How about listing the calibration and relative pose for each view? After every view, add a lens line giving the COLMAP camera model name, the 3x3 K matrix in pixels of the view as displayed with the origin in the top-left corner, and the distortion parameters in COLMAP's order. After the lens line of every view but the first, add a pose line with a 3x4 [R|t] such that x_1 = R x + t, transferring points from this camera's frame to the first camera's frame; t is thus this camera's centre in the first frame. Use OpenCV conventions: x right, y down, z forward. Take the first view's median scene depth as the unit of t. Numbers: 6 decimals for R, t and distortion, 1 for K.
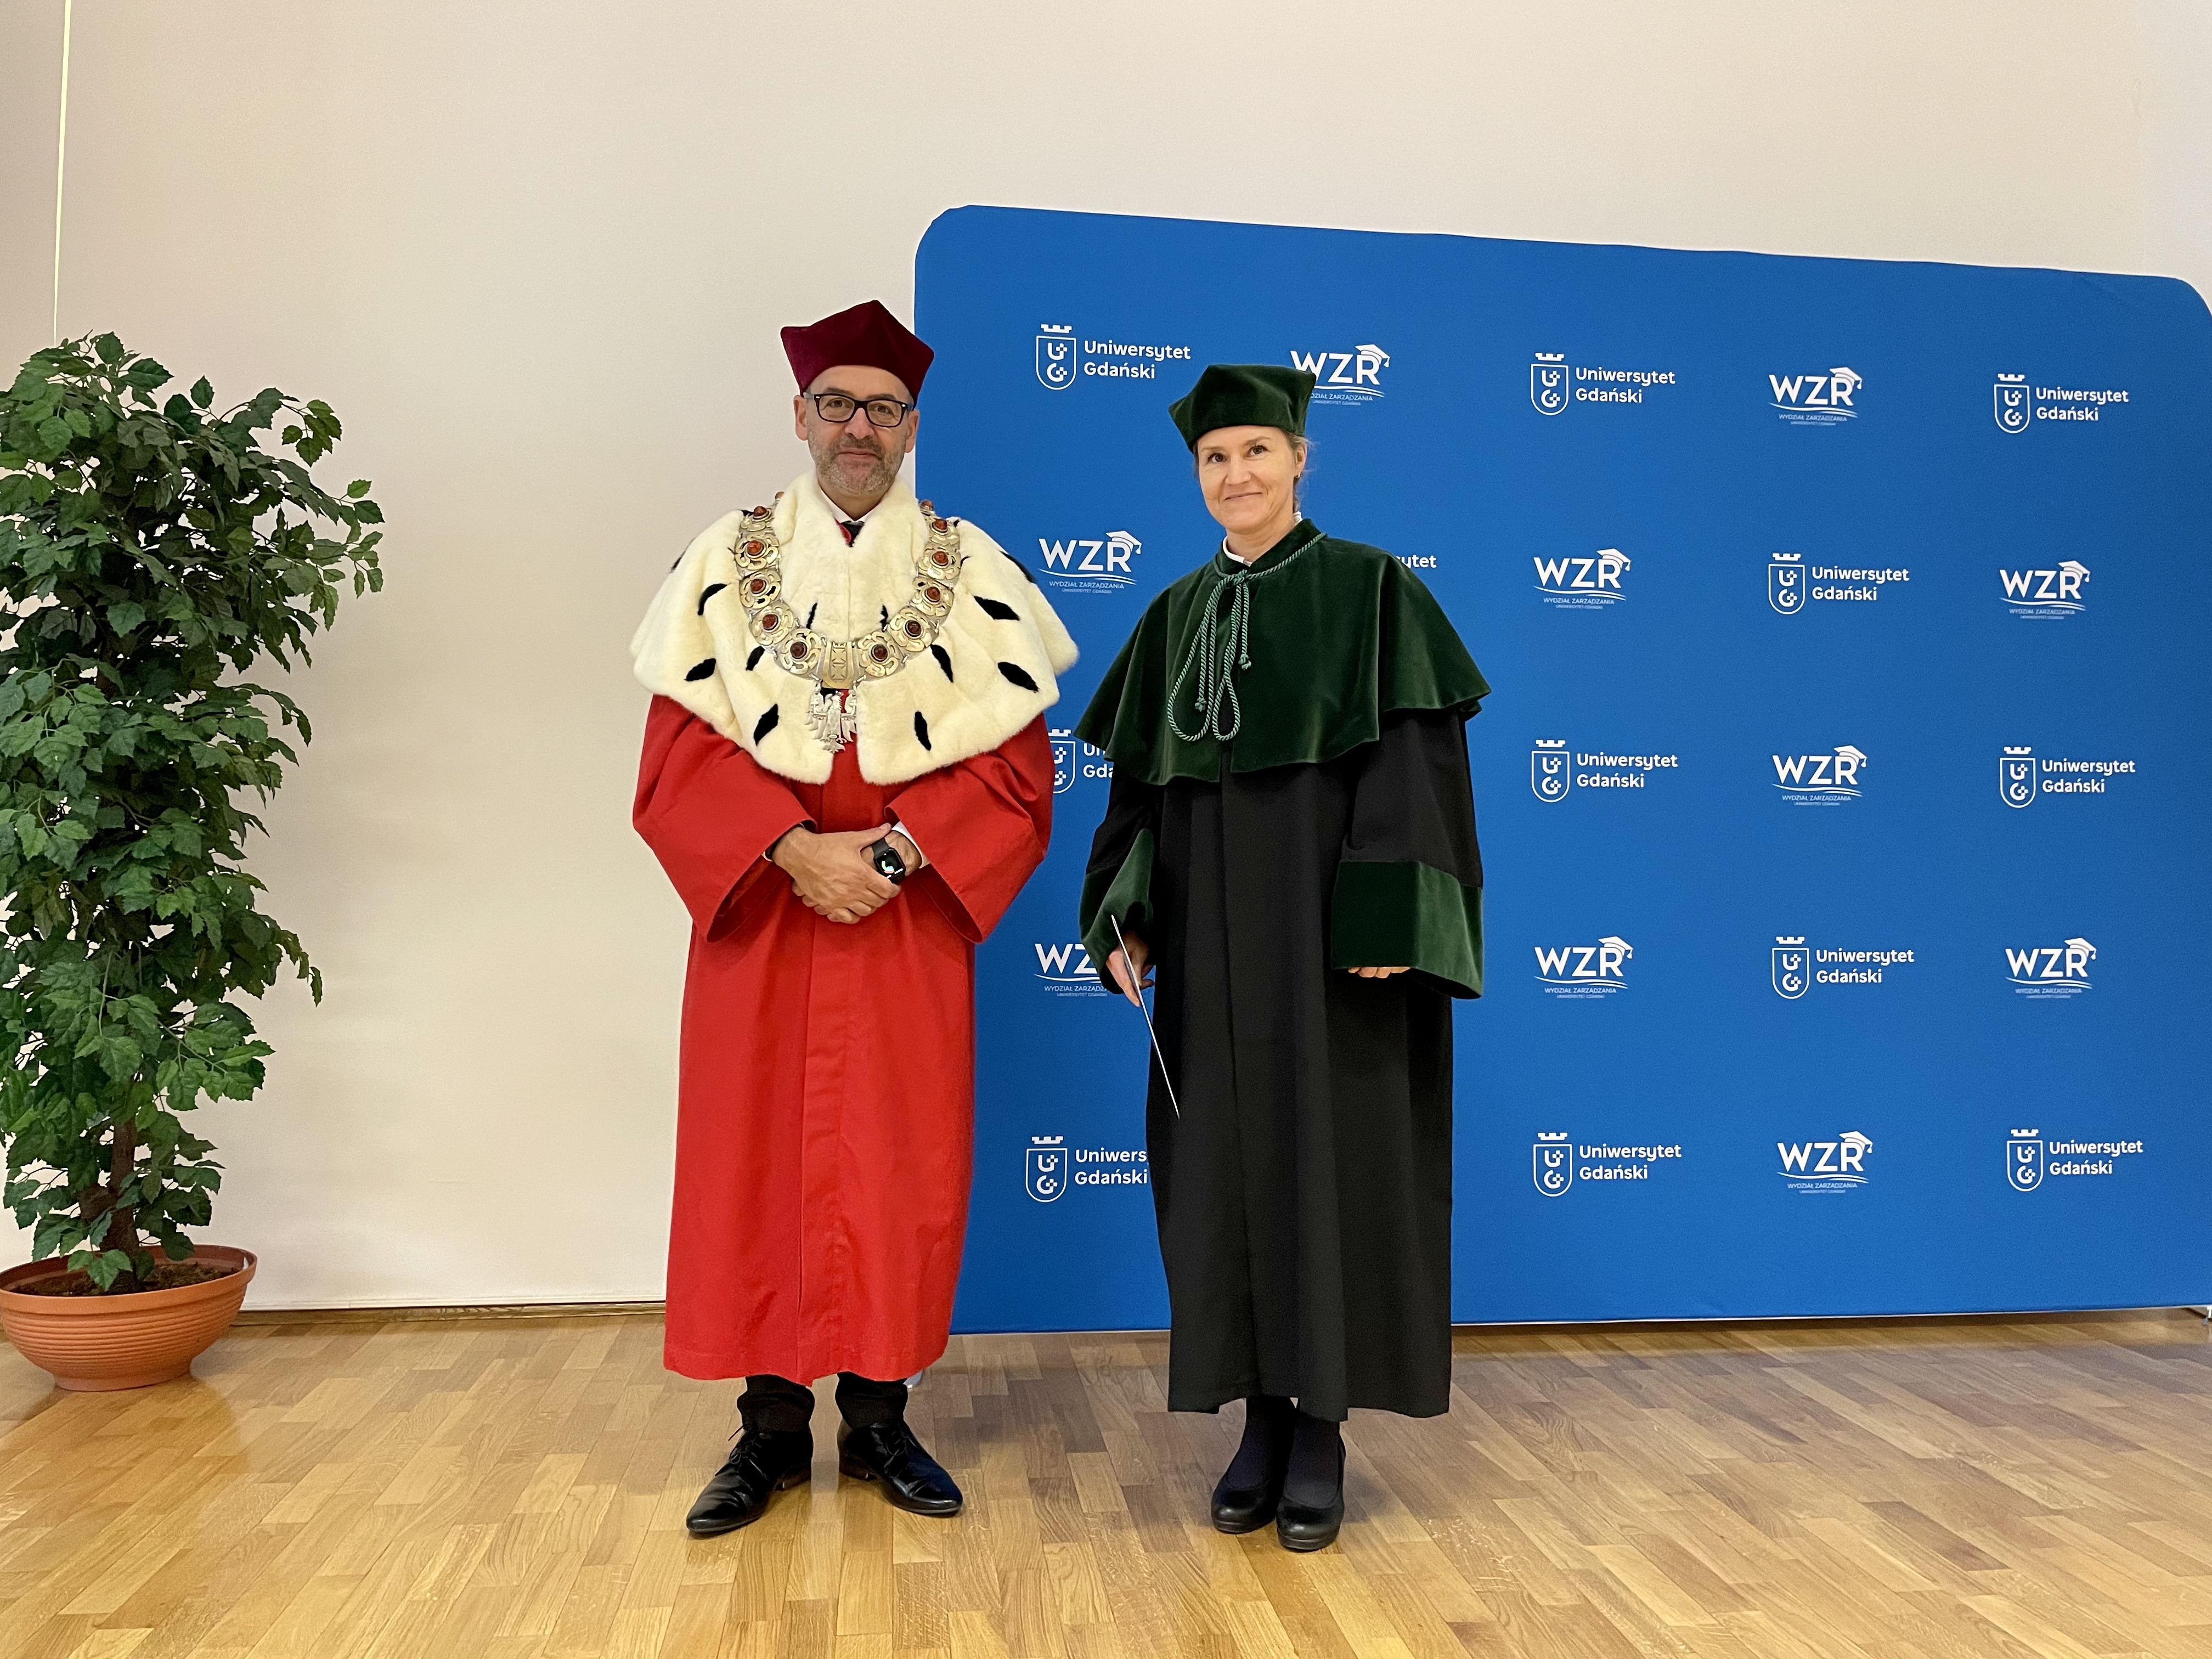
lens RADIAL K [[1670.4, 0, 1107.1], [0, 1670.4, 800.5], [0, 0, 1]] dist [0.080972, -0.108312]
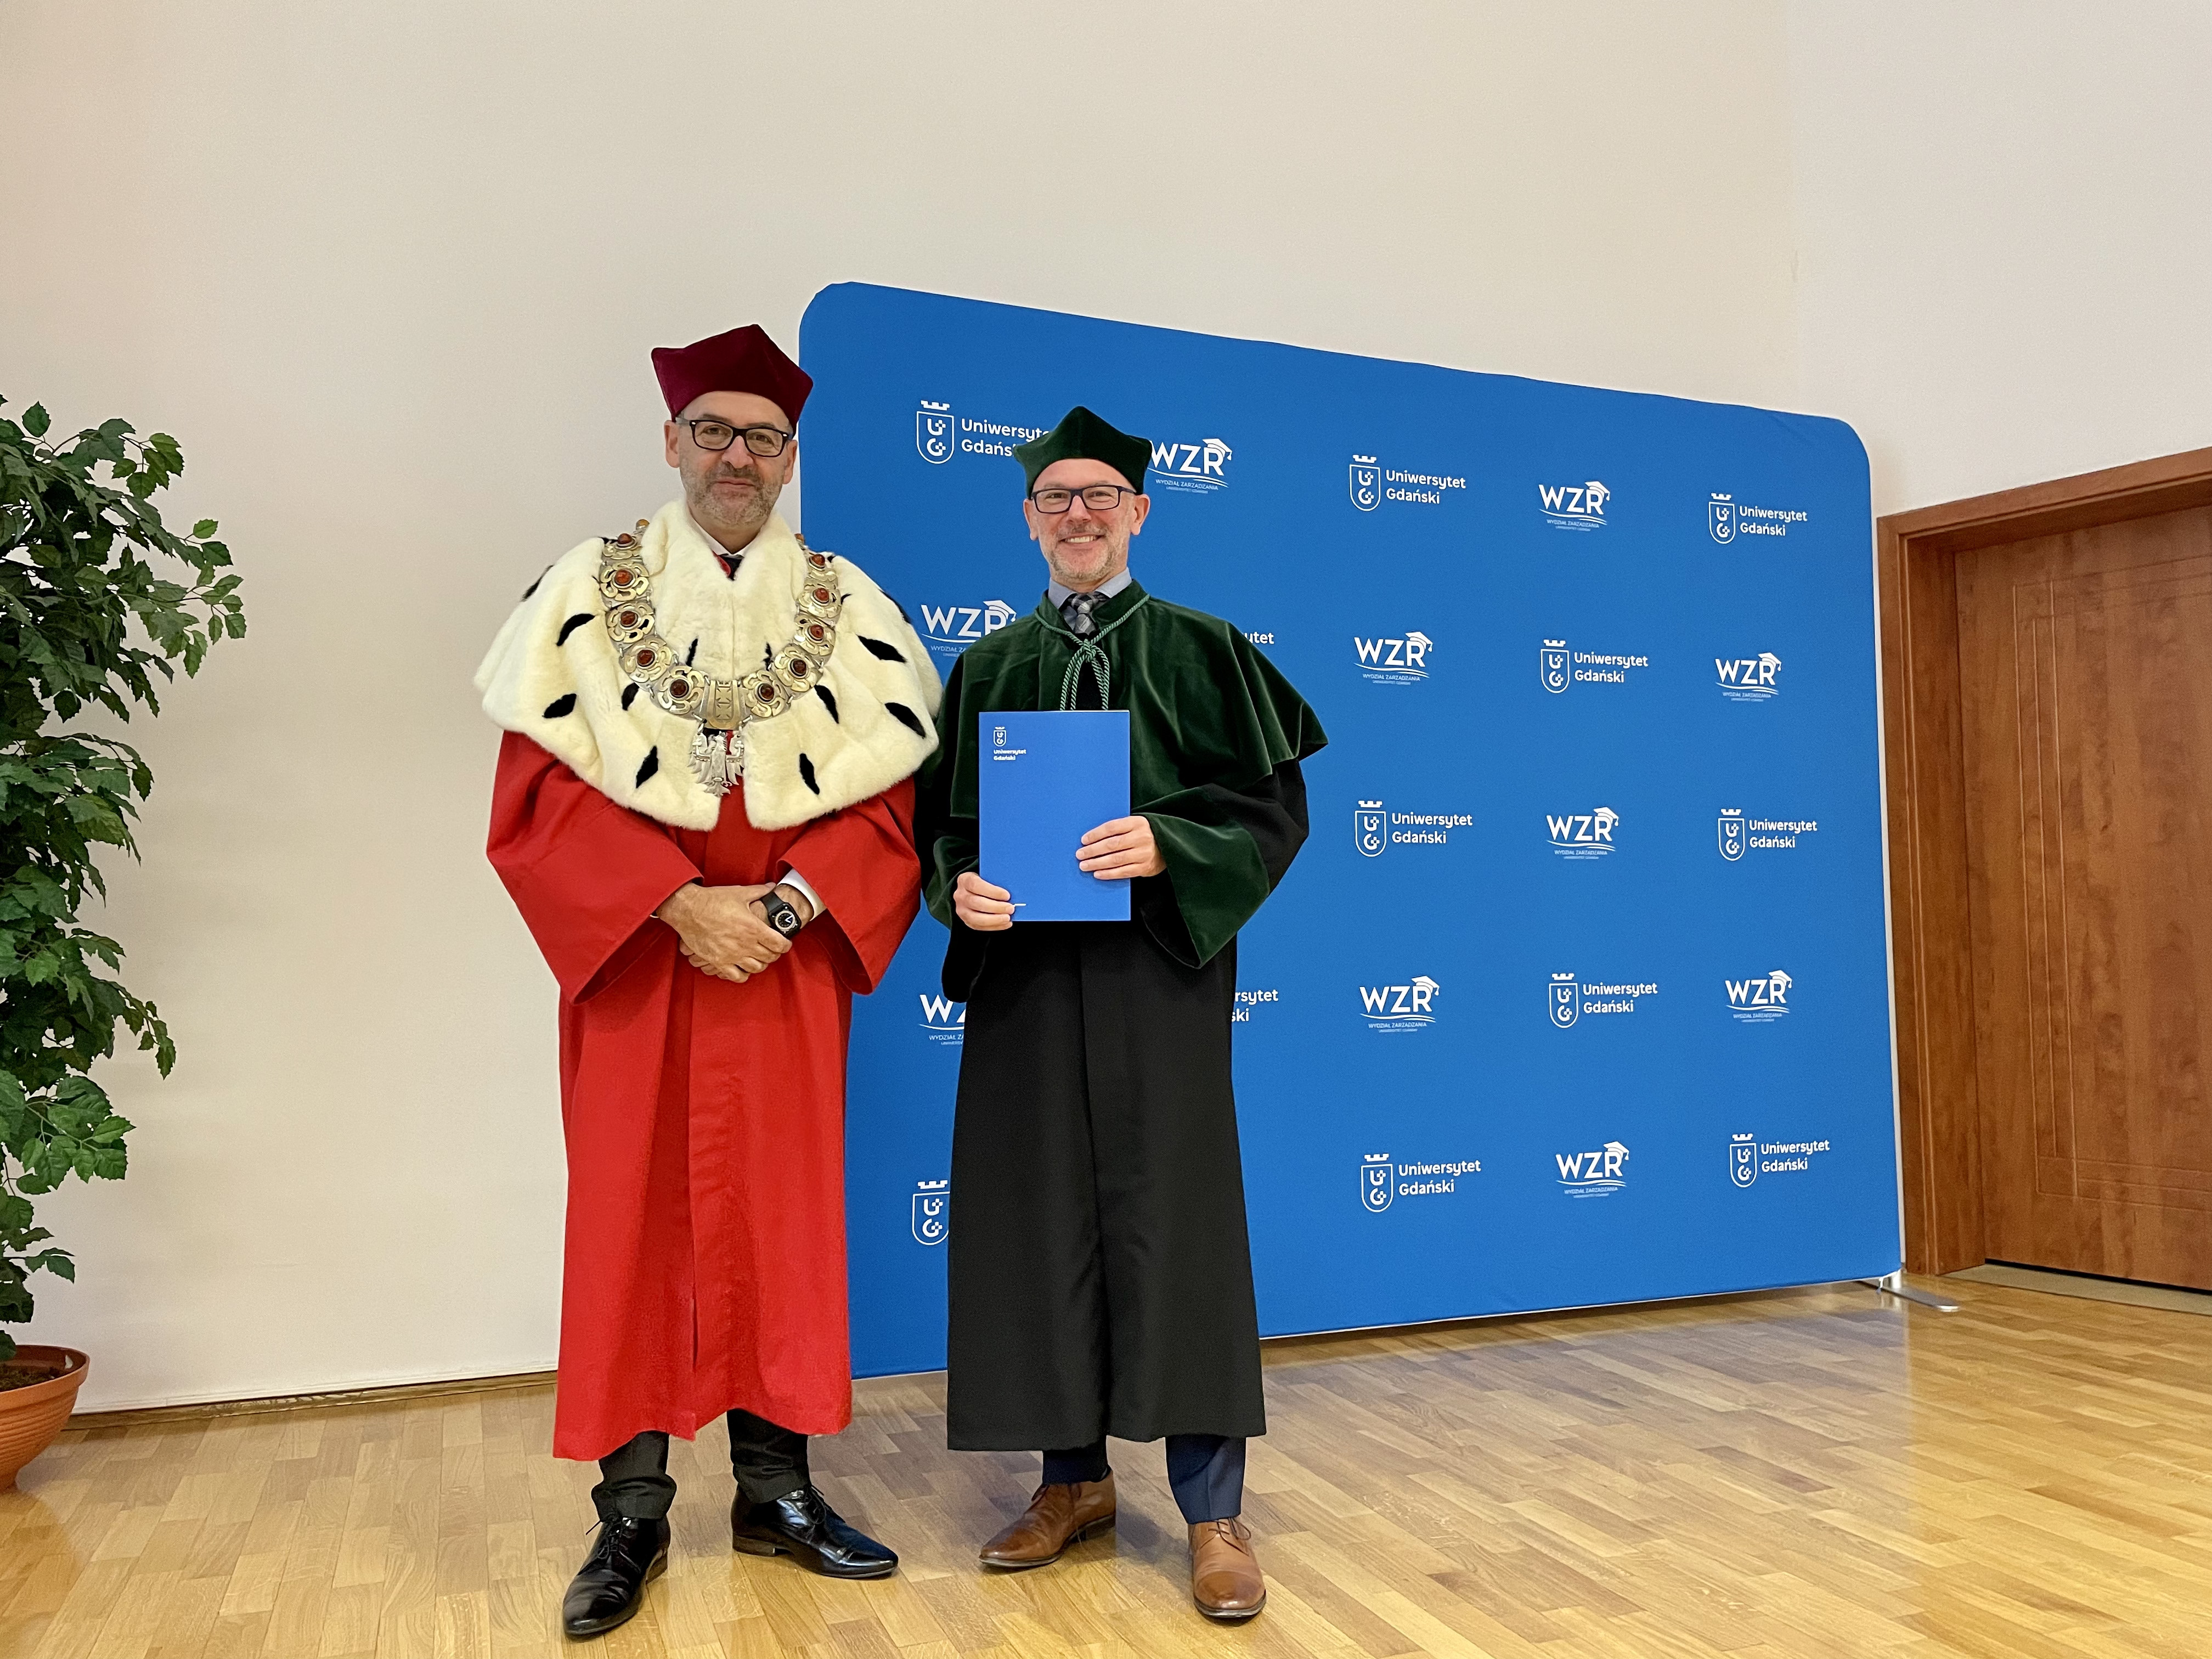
lens RADIAL K [[1671.3, 0, 1120.9], [0, 1671.3, 828.7], [0, 0, 1]] dist [0.082638, -0.109689]
pose [[0.969772, 0.000620, 0.244011, -0.185809], [0.004844, 0.999751, -0.021792, 0.006499], [-0.243963, 0.022316, 0.969528, -0.040620]]
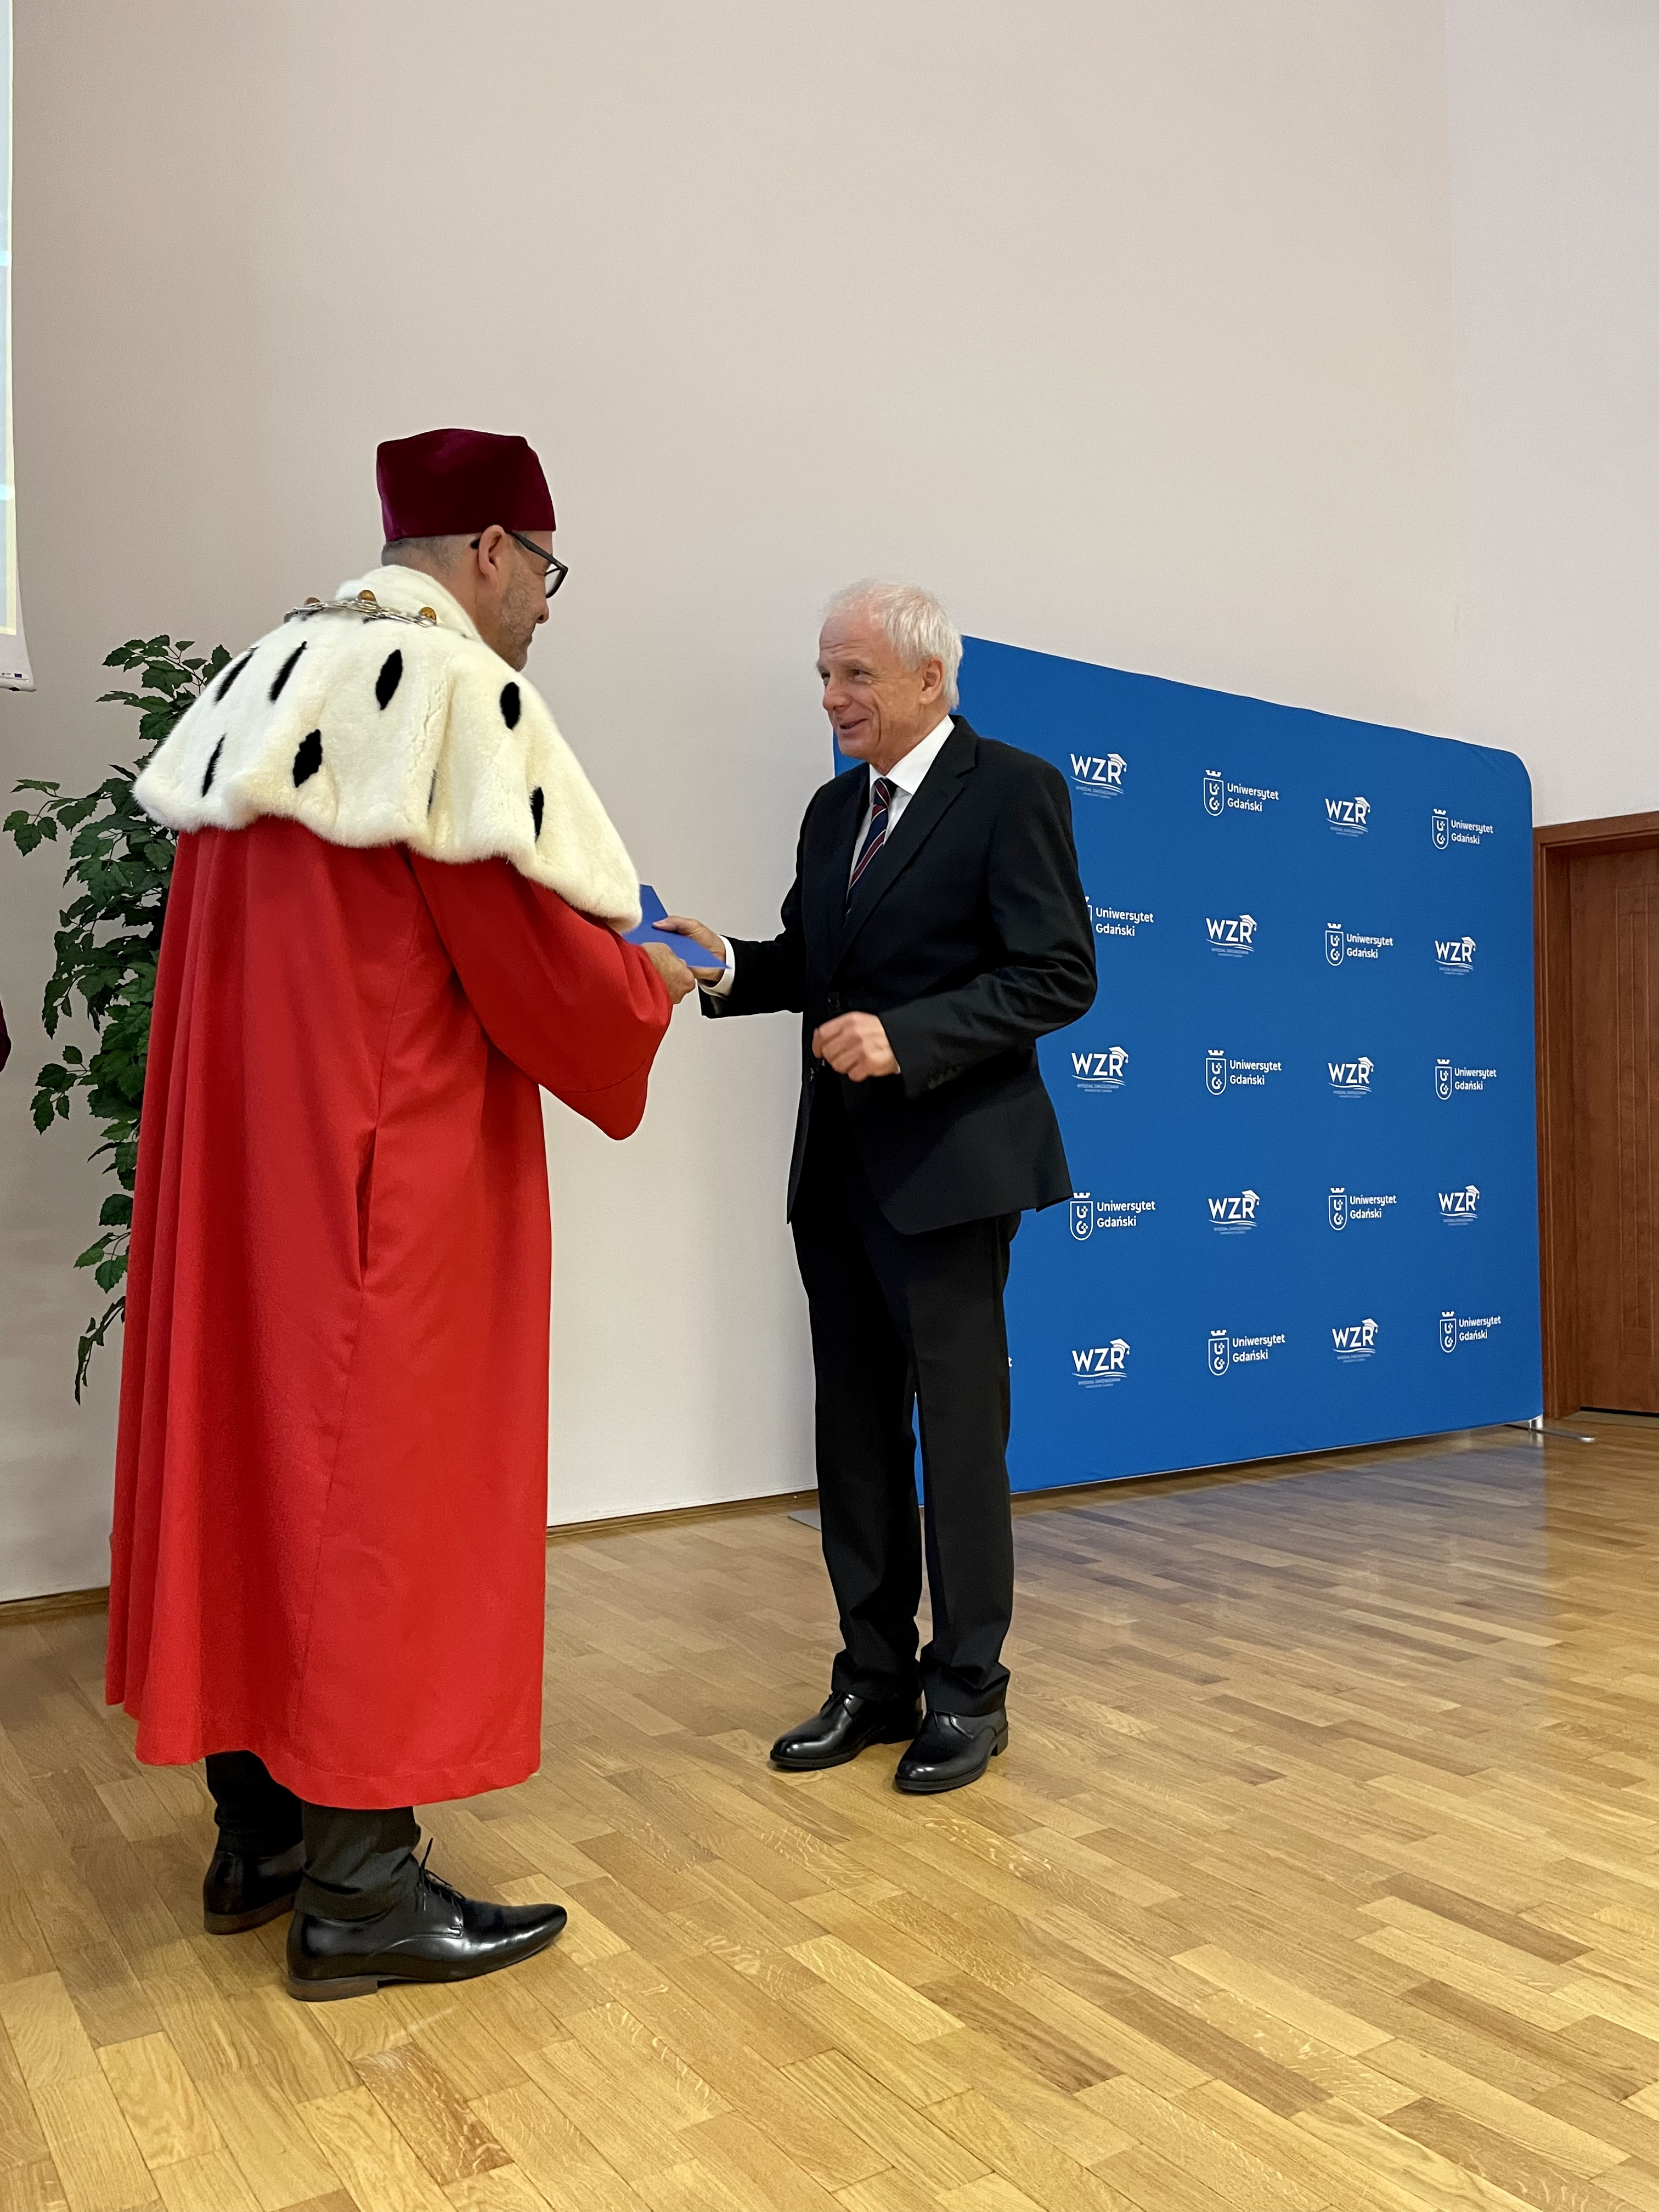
lens RADIAL K [[1669.1, 0, 833.5], [0, 1669.1, 1124.6], [0, 0, 1]] dist [0.080990, -0.106766]
pose [[0.895890, -0.004219, 0.444256, -0.706552], [-0.004537, 0.999816, 0.018645, 0.001294], [-0.444253, -0.018719, 0.895706, -0.116782]]
